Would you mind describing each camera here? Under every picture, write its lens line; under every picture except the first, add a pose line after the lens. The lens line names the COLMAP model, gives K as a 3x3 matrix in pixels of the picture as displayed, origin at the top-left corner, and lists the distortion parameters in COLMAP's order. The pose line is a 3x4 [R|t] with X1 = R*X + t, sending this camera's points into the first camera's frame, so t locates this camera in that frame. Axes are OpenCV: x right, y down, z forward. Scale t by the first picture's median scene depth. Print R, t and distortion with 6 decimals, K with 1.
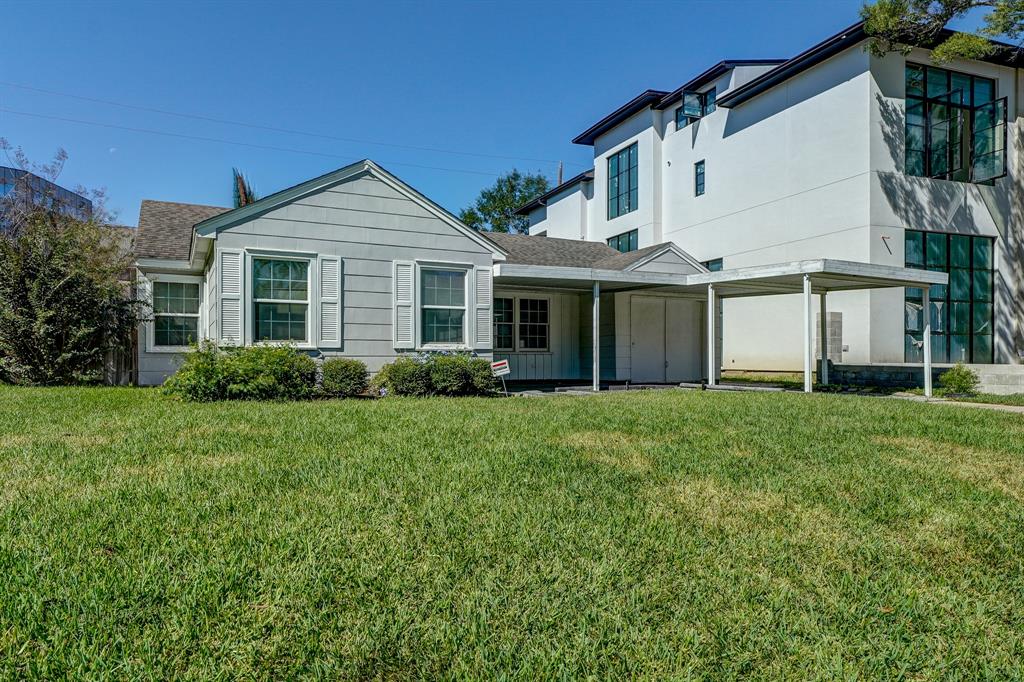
lens RADIAL K [[431.5, 0, 512.1], [0, 431.5, 356.0], [0, 0, 1]] dist [-0.000033, -0.000018]
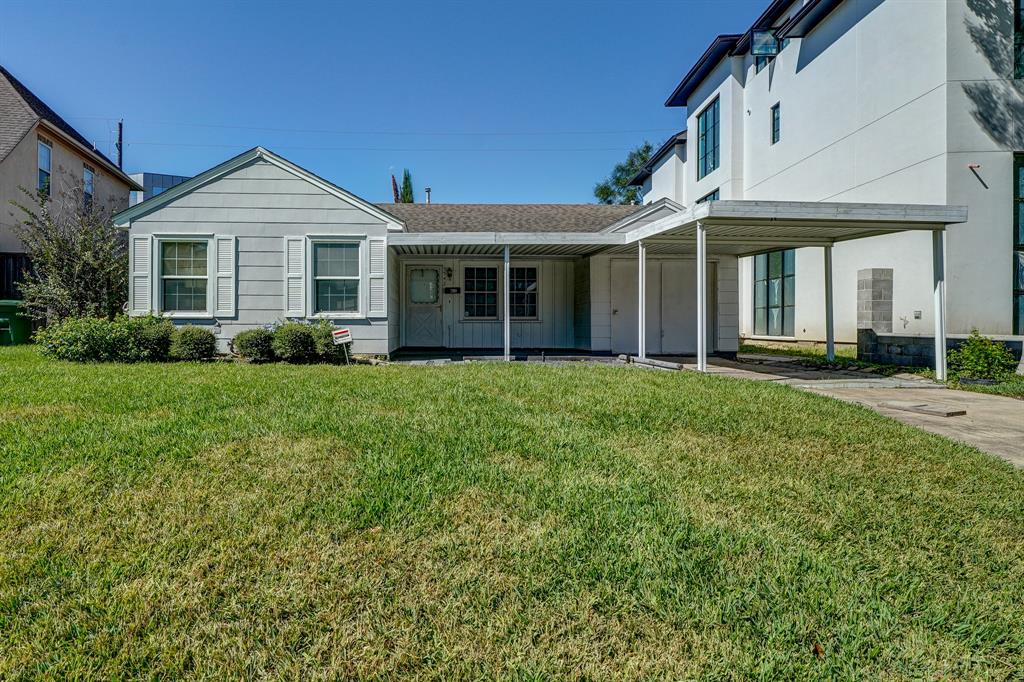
lens RADIAL K [[405.0, 0, 512.4], [0, 405.0, 326.6], [0, 0, 1]] dist [-0.003040, -0.000361]
pose [[0.957973, 0.001803, -0.286854, 0.512644], [-0.000611, 0.999991, 0.004243, 0.001502], [0.286859, -0.003890, 0.957965, 0.167716]]
